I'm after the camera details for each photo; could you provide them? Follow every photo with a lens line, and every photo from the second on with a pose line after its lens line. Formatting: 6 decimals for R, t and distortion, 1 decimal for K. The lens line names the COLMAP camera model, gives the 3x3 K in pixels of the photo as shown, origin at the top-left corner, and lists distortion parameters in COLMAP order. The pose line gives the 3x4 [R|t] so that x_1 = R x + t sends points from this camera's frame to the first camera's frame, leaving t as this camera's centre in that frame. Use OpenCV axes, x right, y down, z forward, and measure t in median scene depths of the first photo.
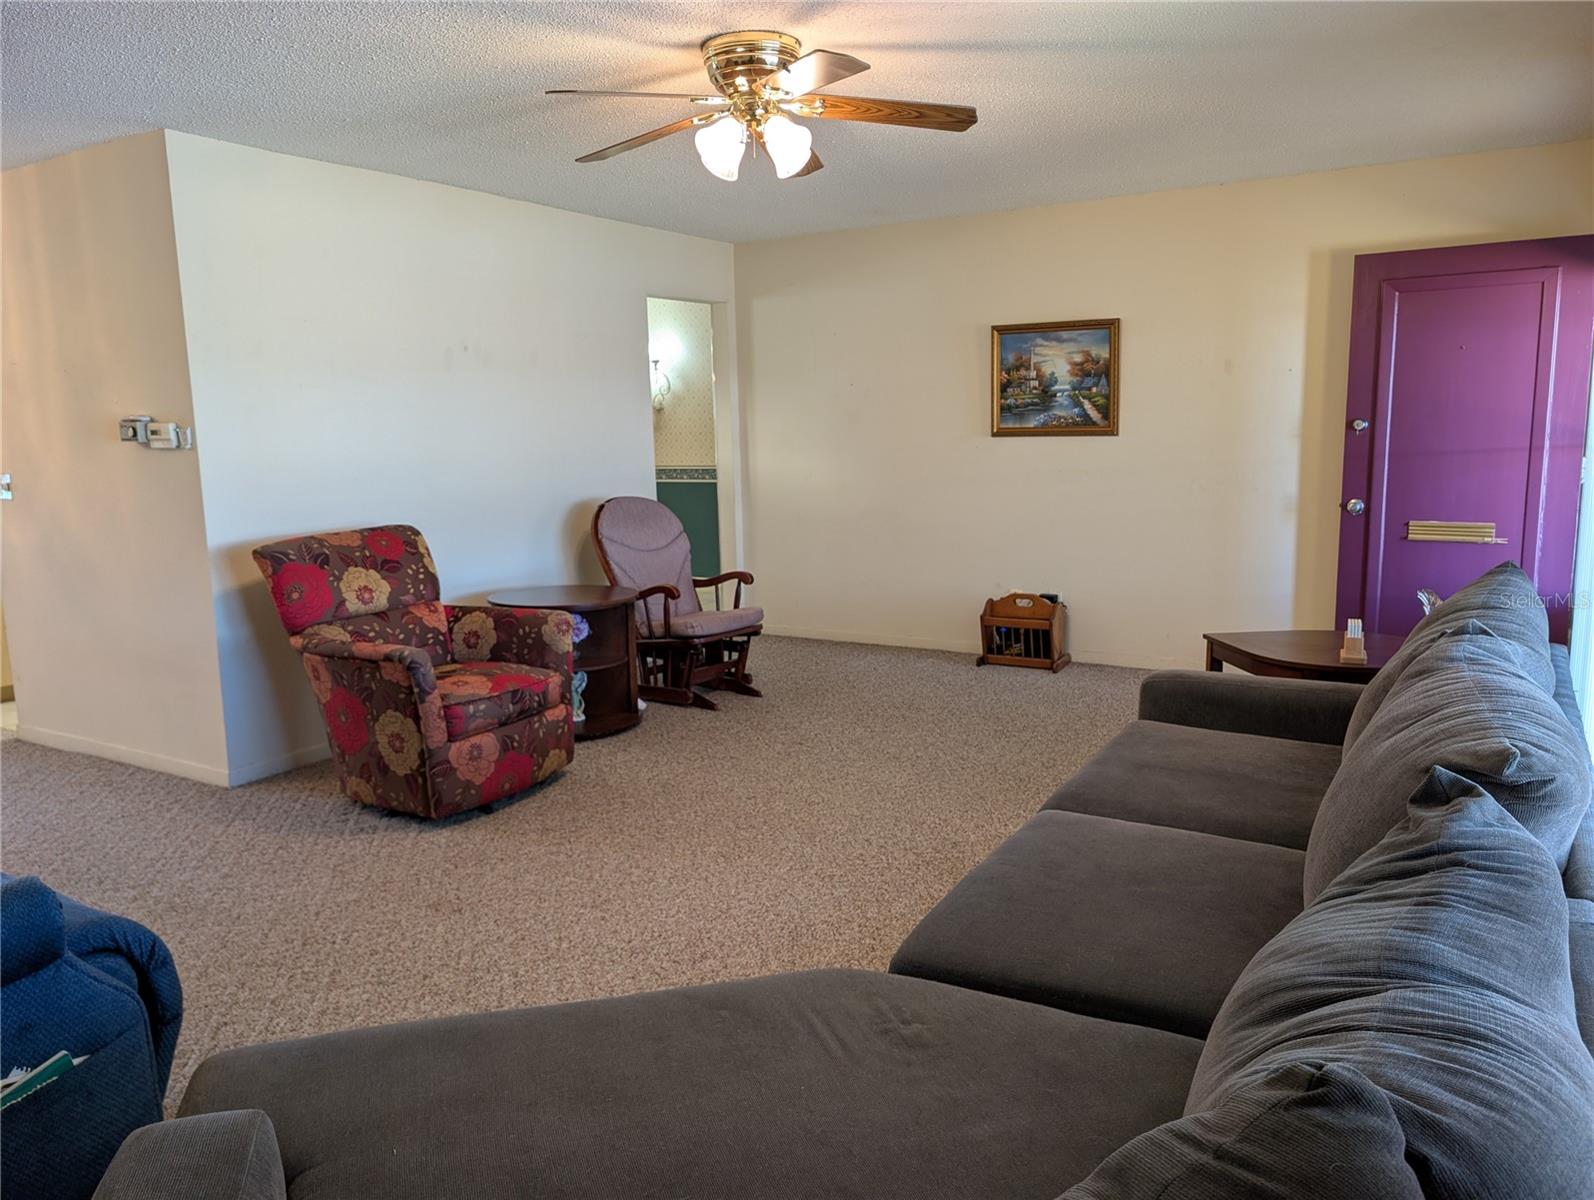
lens RADIAL K [[1136.1, 0, 799.9], [0, 1136.1, 584.8], [0, 0, 1]] dist [0.022550, -0.024674]
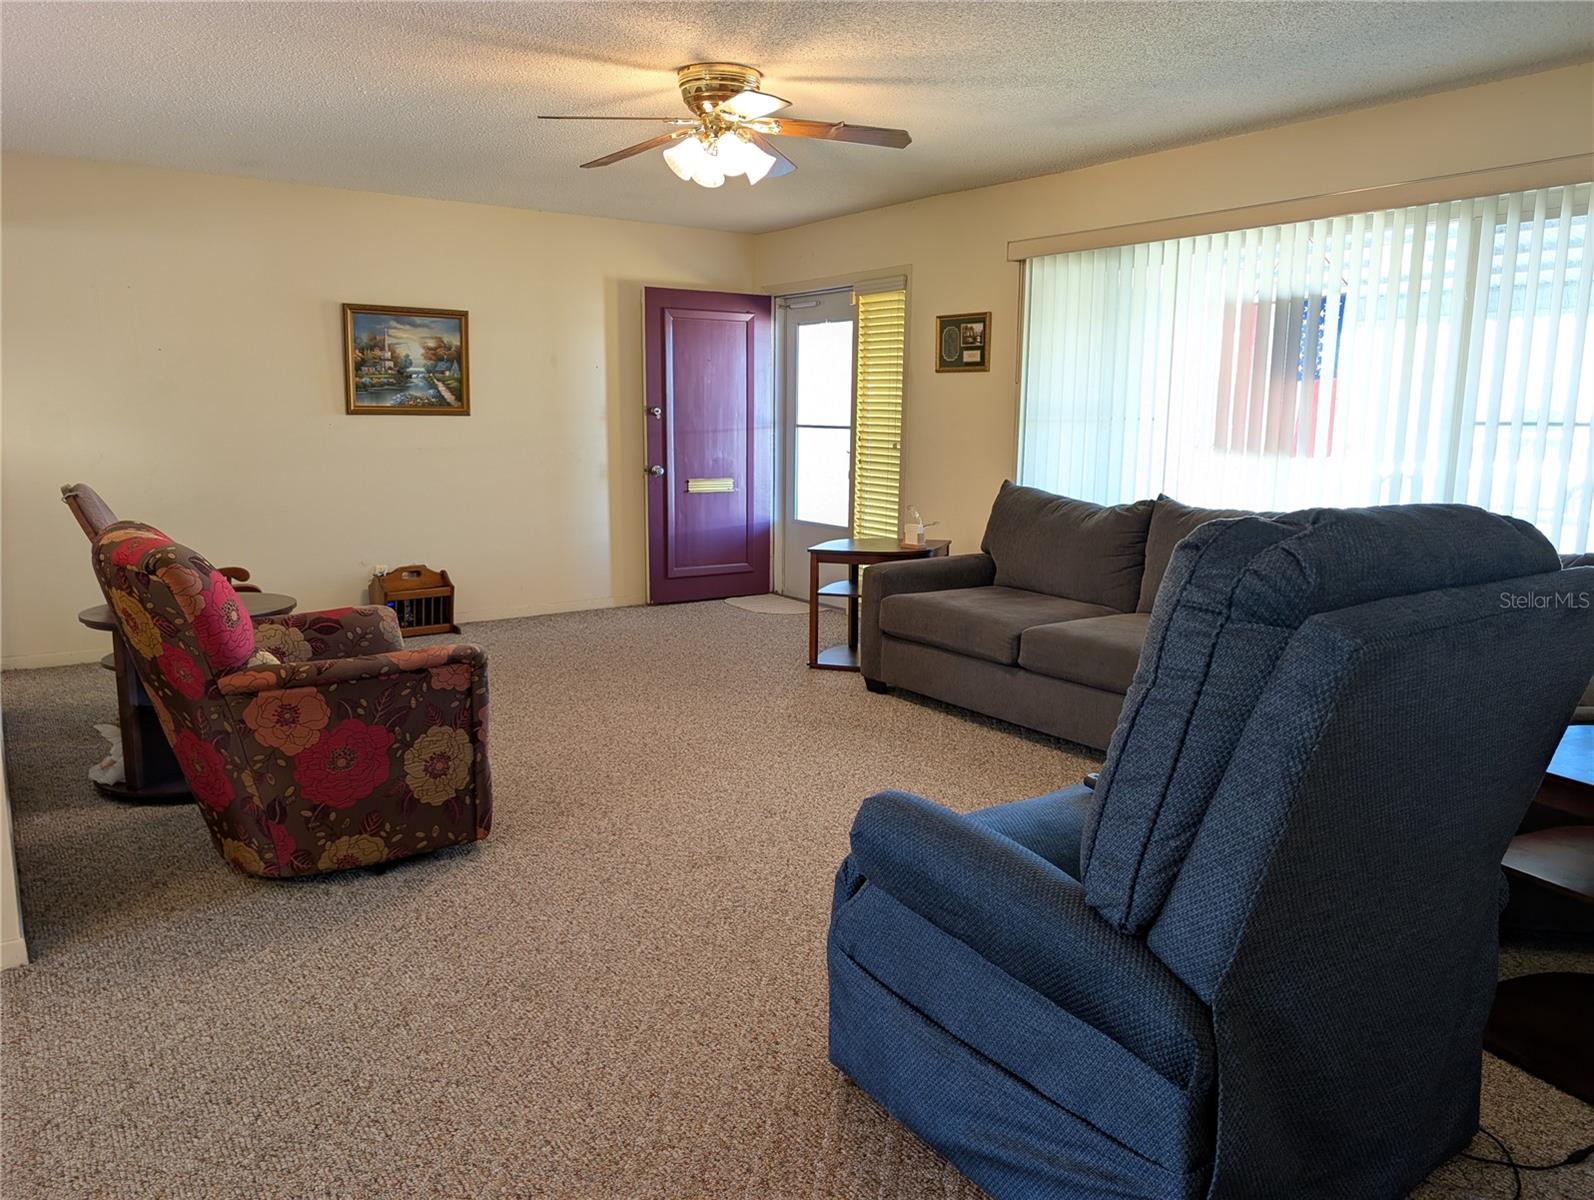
lens RADIAL K [[1136.1, 0, 789.1], [0, 1136.1, 582.6], [0, 0, 1]] dist [0.022550, -0.024674]
pose [[0.393974, -0.113367, 0.912103, -0.887308], [0.113091, 0.990803, 0.074301, -0.022459], [-0.912138, 0.073878, 0.403171, 0.380418]]
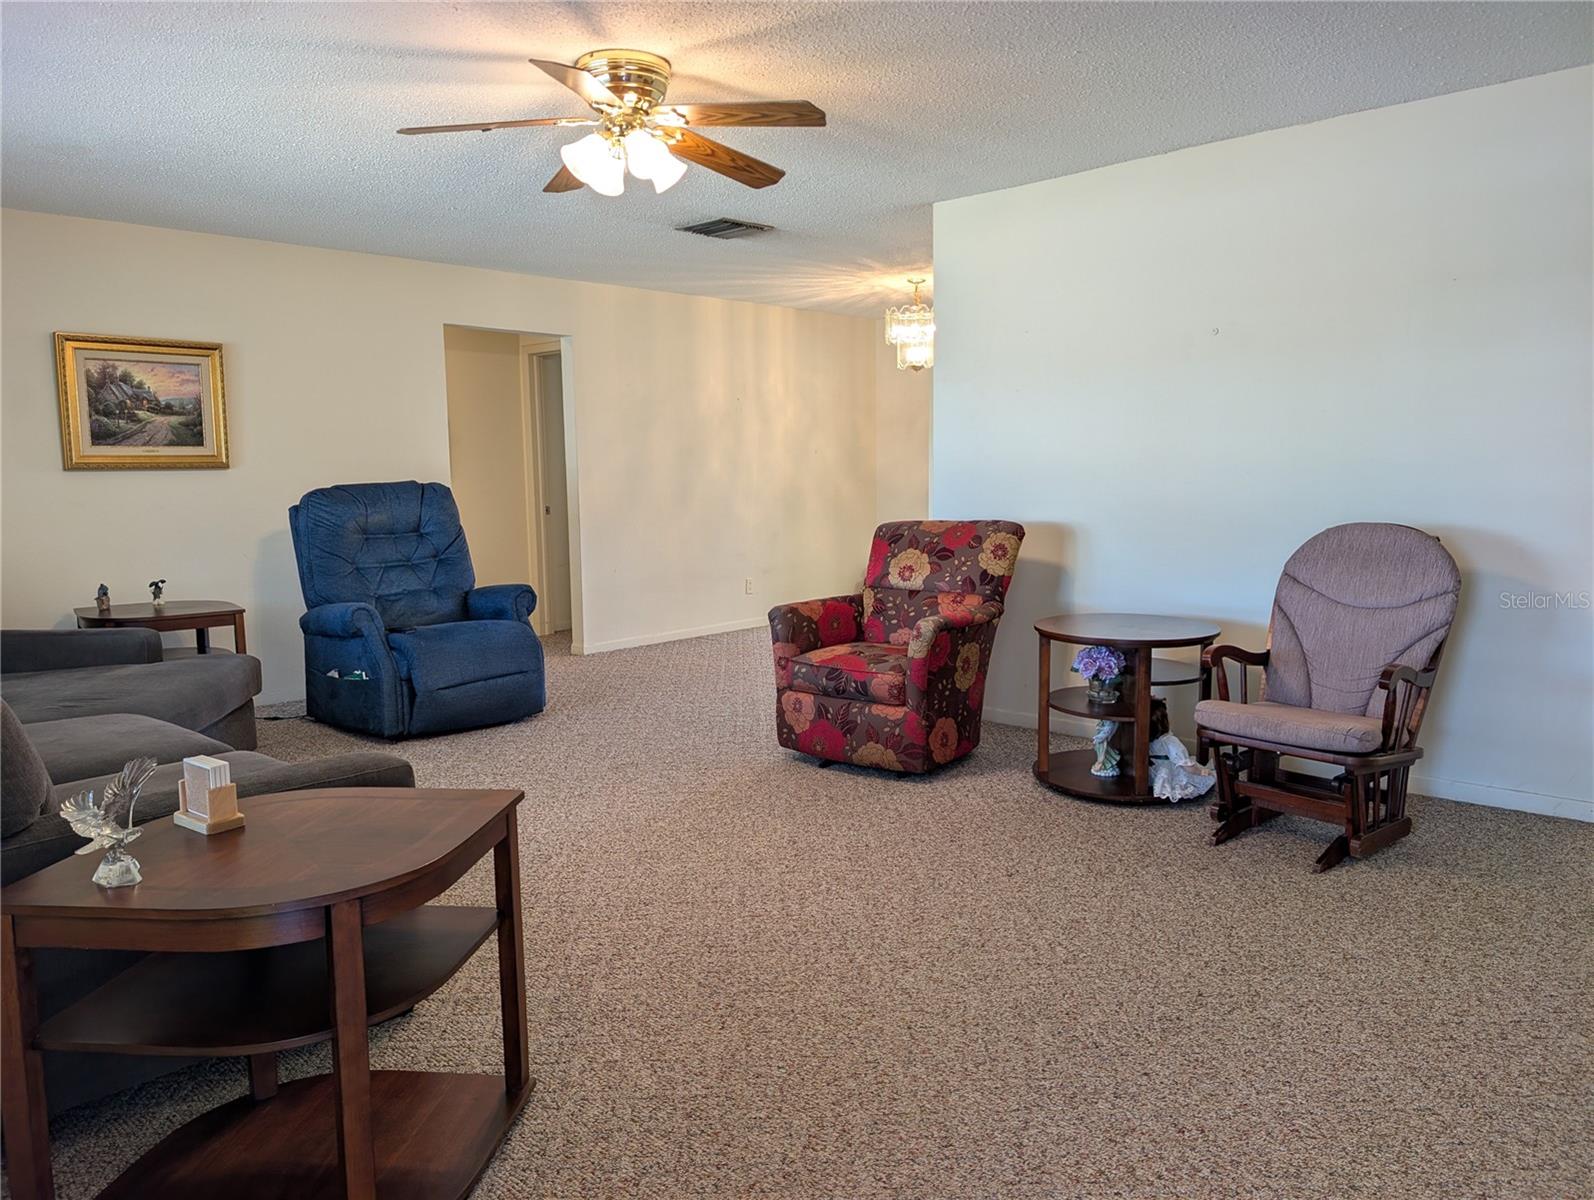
lens RADIAL K [[1136.1, 0, 799.0], [0, 1136.1, 591.7], [0, 0, 1]] dist [0.022550, -0.024674]
pose [[-0.200332, 0.134579, -0.970441, 0.752029], [-0.114514, 0.980515, 0.159616, -0.140898], [0.973013, 0.143106, -0.181017, 1.062009]]
